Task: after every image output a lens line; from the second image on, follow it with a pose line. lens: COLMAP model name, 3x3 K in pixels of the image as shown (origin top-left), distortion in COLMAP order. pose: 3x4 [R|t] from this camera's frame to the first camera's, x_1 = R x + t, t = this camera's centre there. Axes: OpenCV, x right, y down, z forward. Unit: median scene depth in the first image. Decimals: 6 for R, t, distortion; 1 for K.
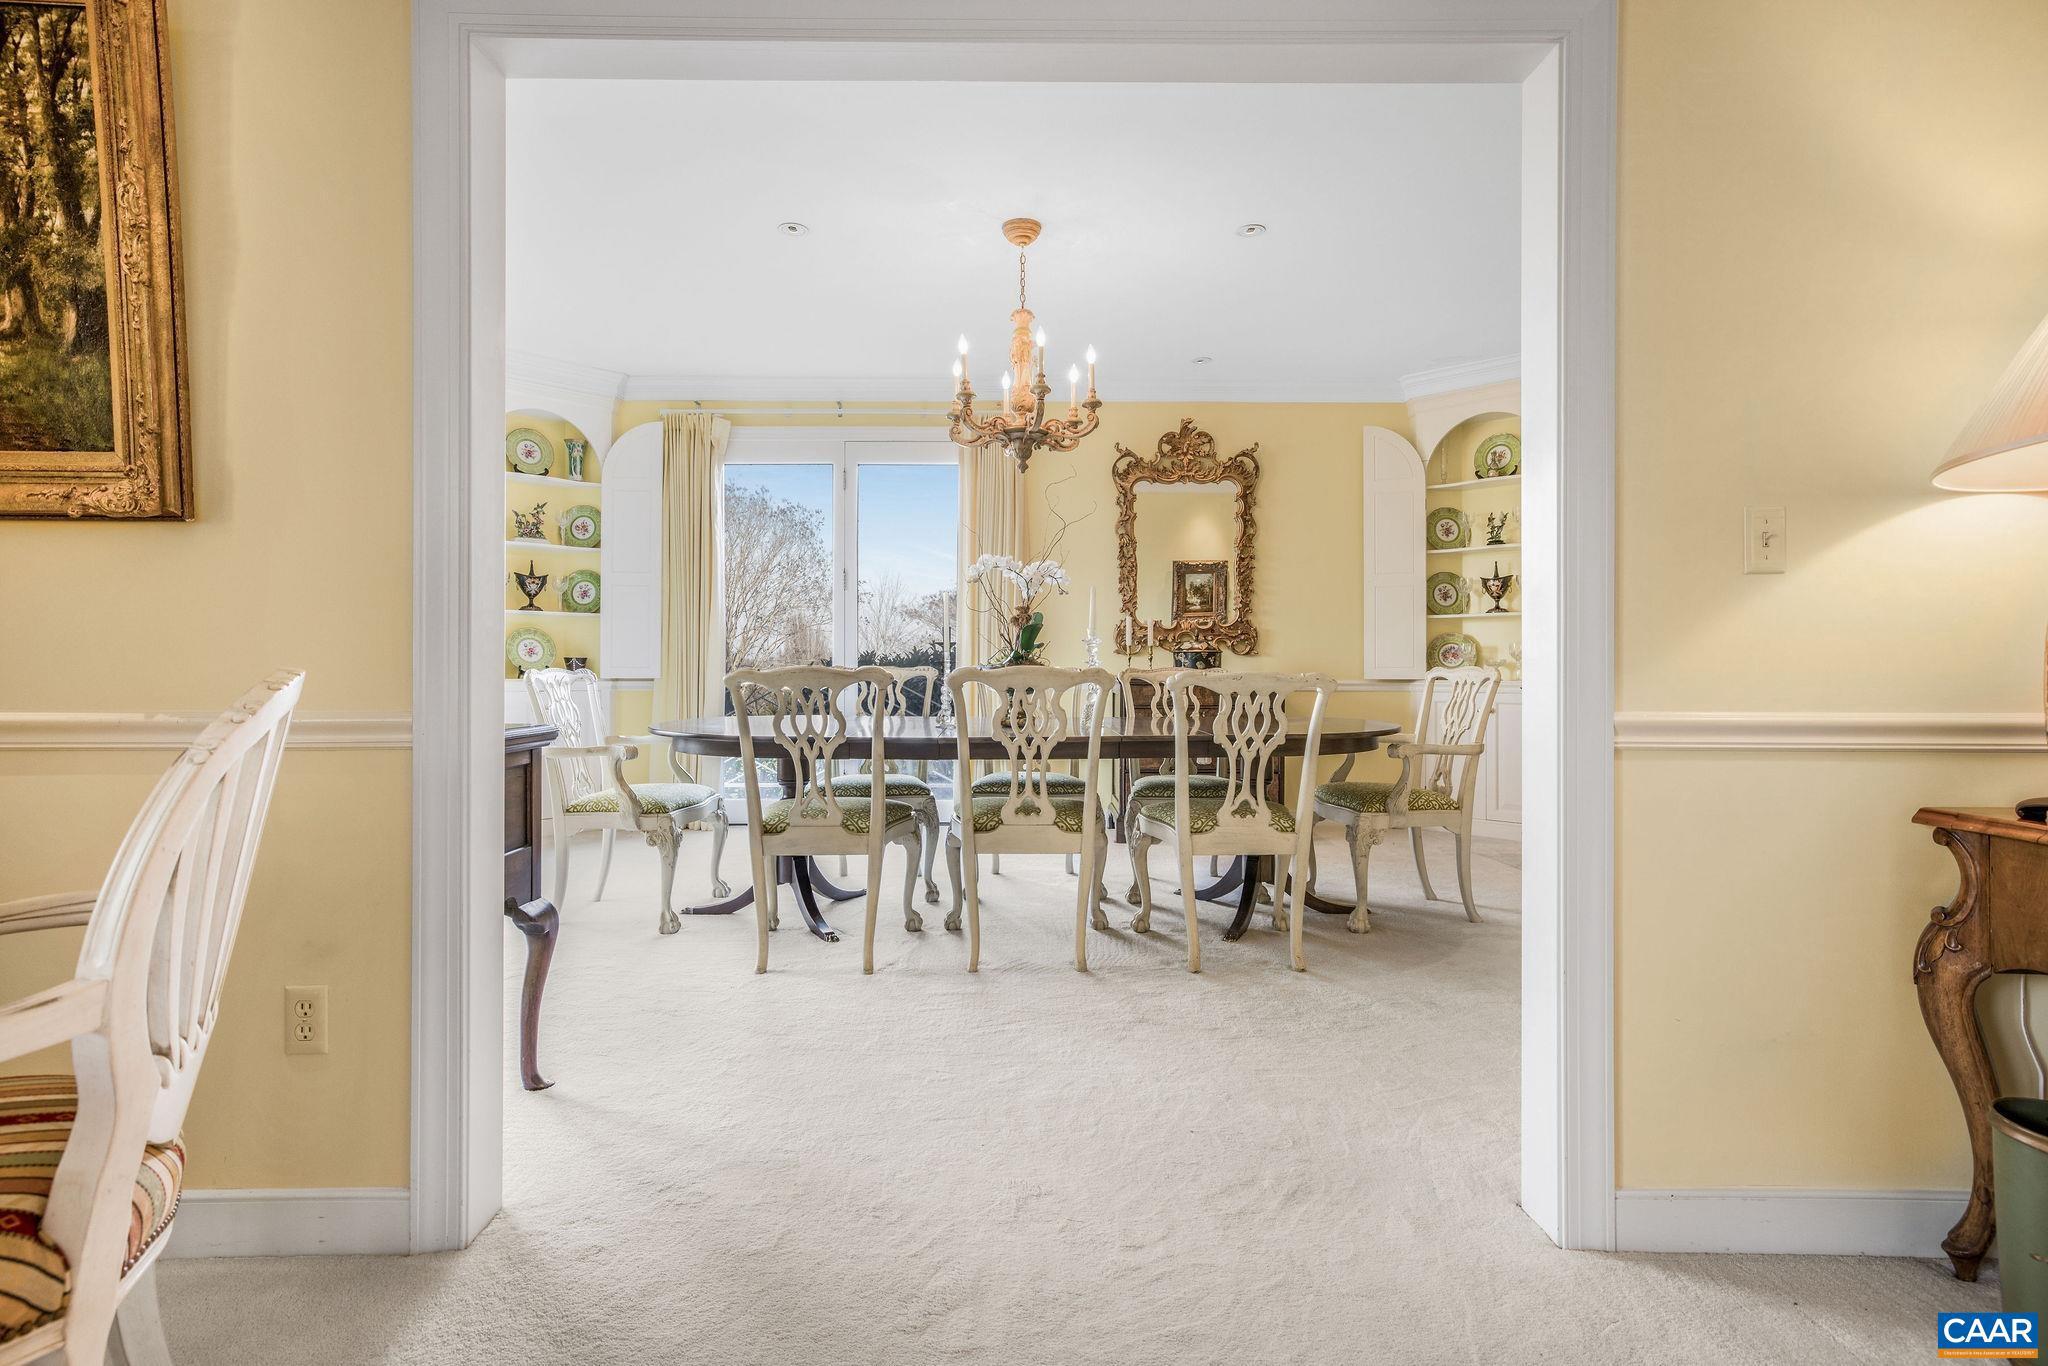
lens RADIAL K [[981.0, 0, 1031.0], [0, 981.0, 667.2], [0, 0, 1]] dist [0.004323, 0.001278]
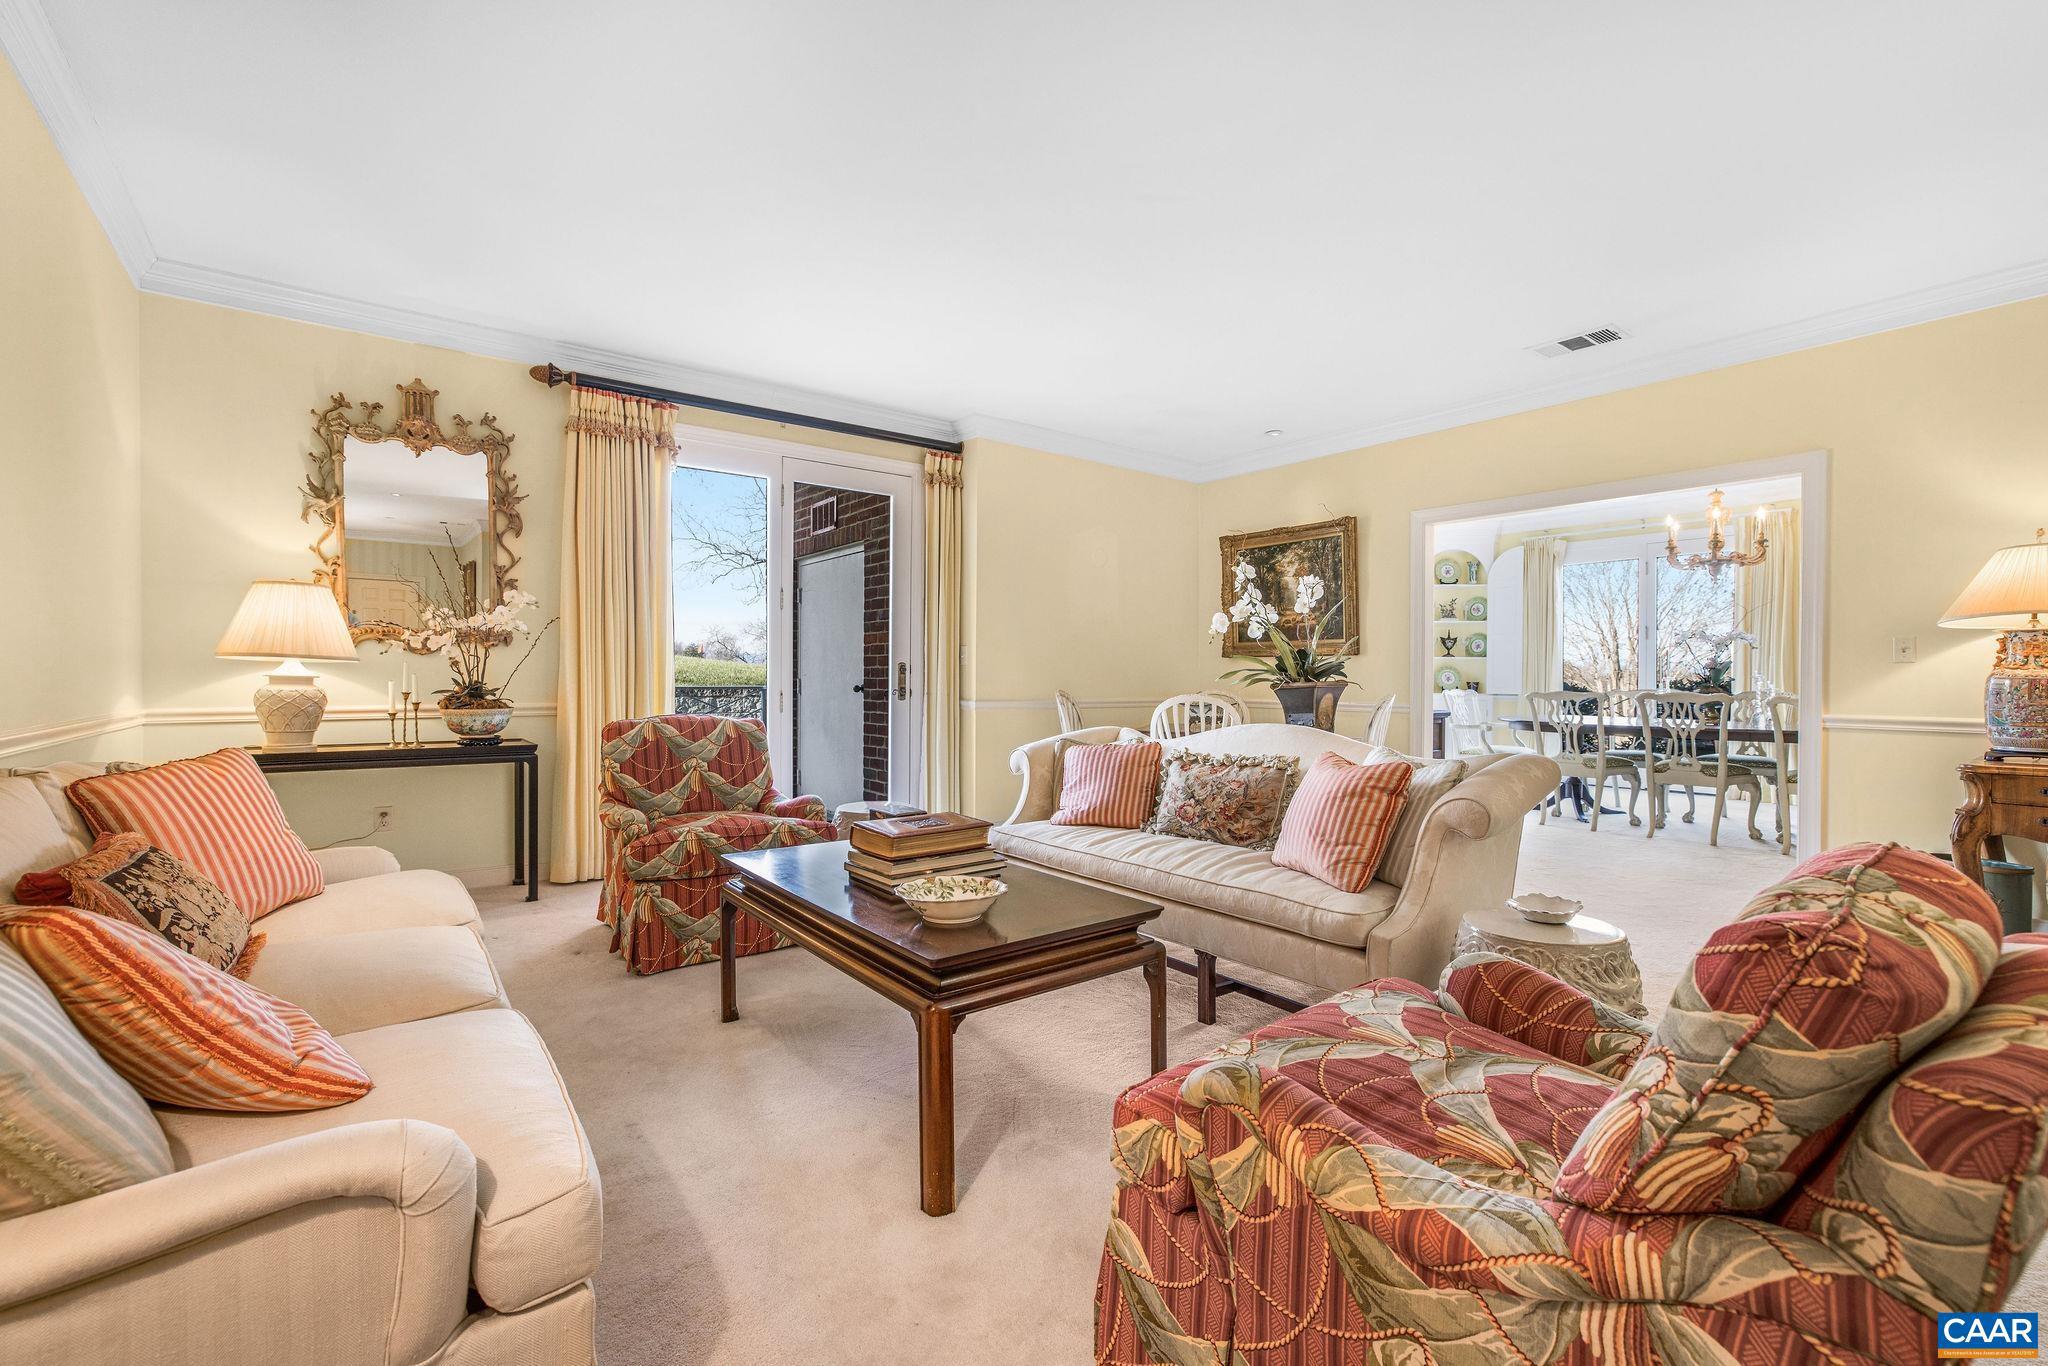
lens RADIAL K [[891.5, 0, 1038.7], [0, 891.5, 684.6], [0, 0, 1]] dist [-0.003287, 0.000721]
pose [[0.614025, 0.005561, -0.789267, 0.350022], [-0.002366, 0.999984, 0.005205, -0.013218], [0.789283, -0.001329, 0.614028, -0.654549]]
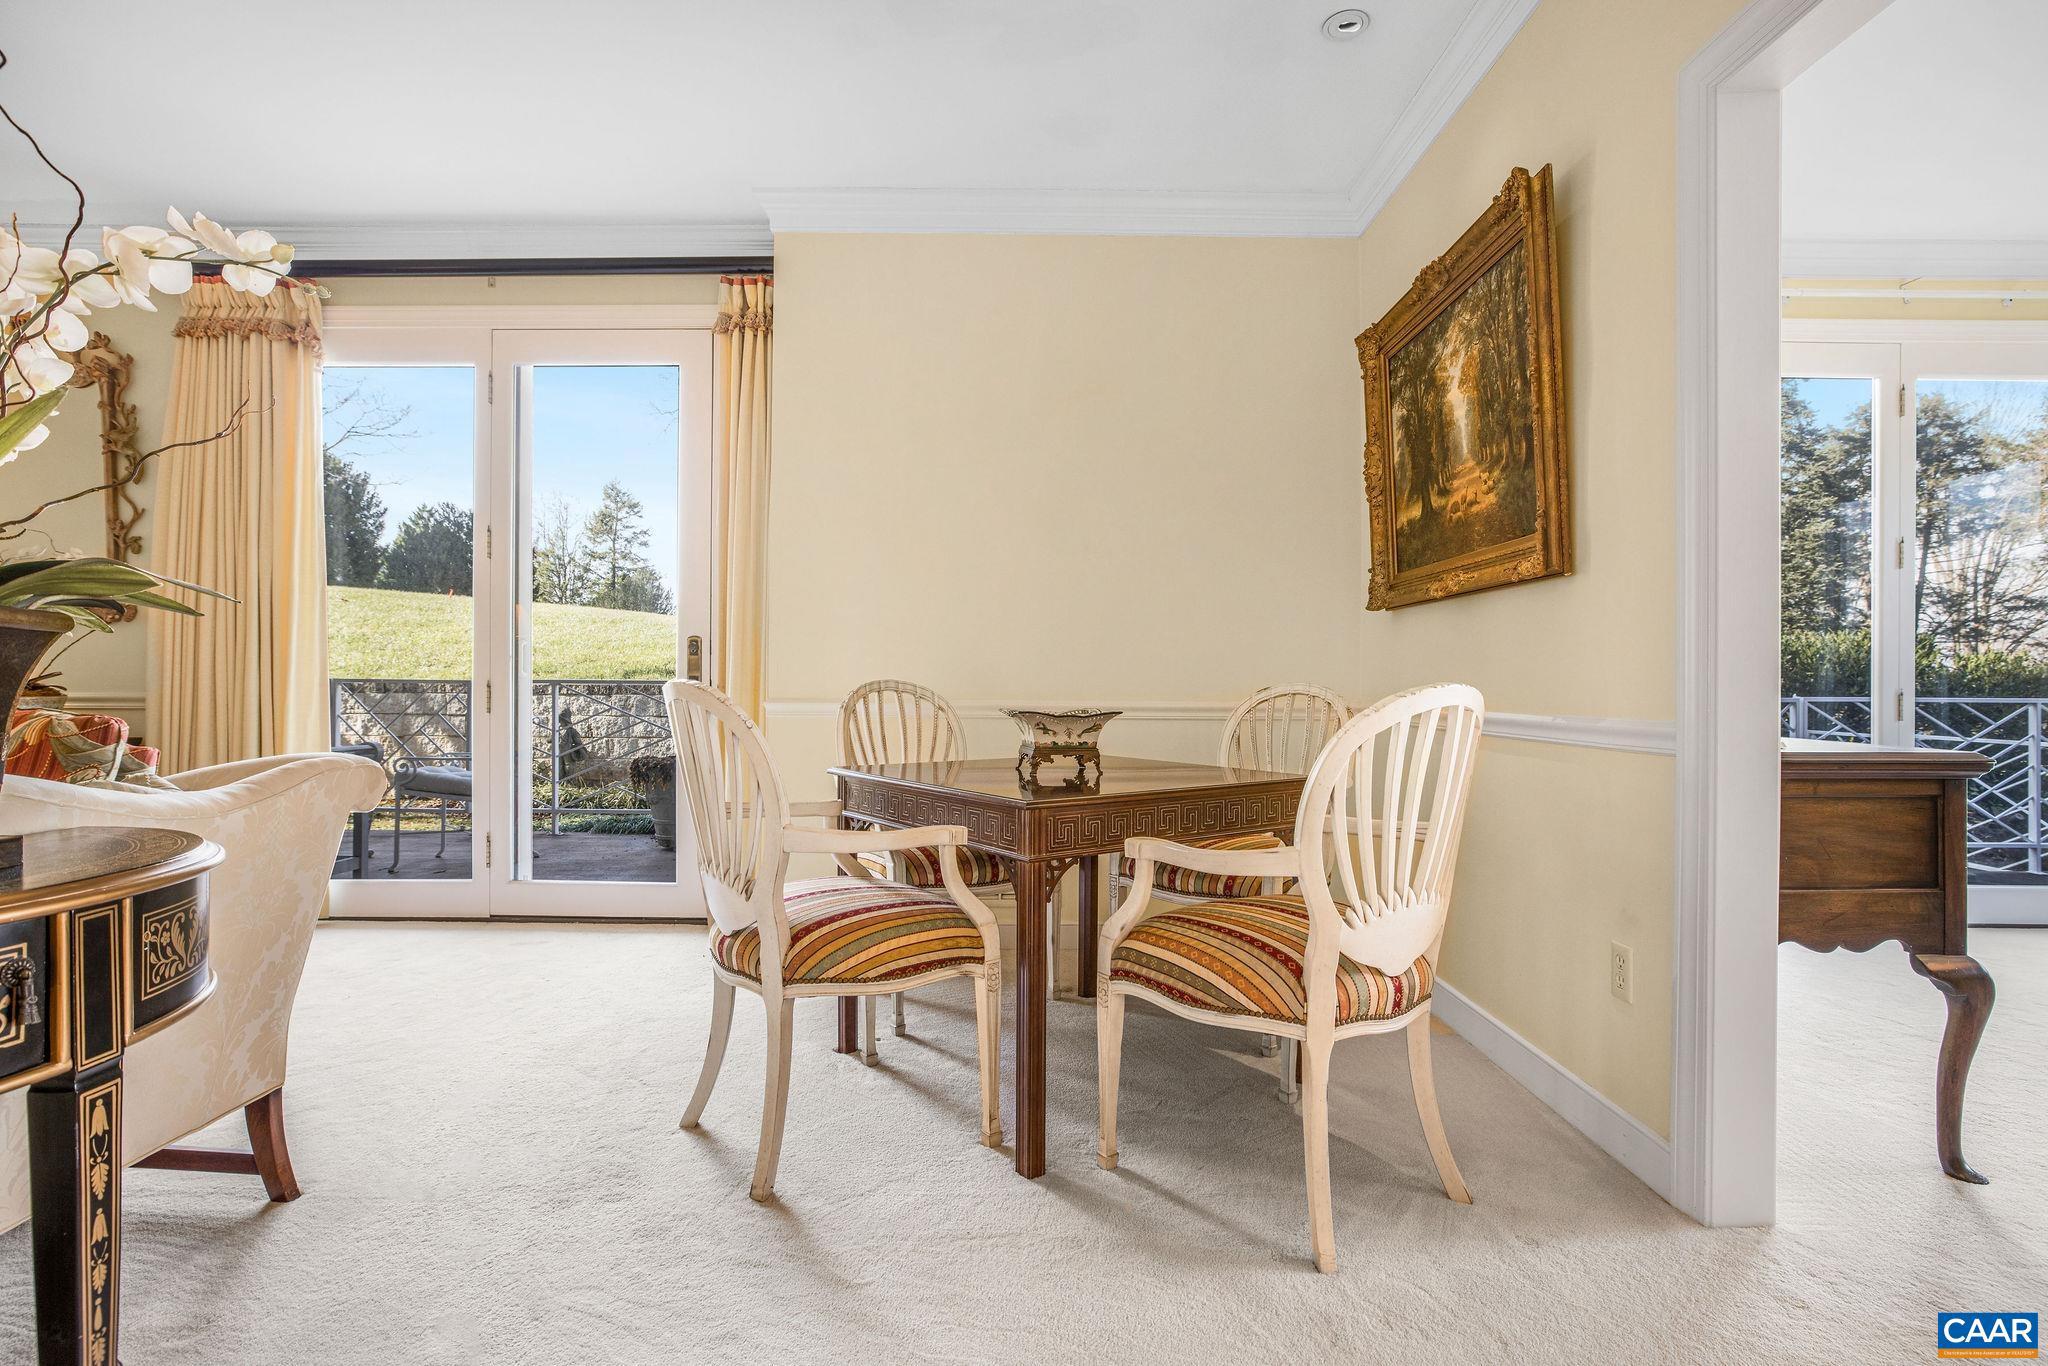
lens RADIAL K [[981.0, 0, 1019.7], [0, 981.0, 690.1], [0, 0, 1]] dist [0.004323, 0.001278]
pose [[-0.014215, 0.007293, -0.999872, 0.139719], [-0.002444, 0.999970, 0.007328, 0.000232], [0.999896, 0.002548, -0.014196, 0.074061]]
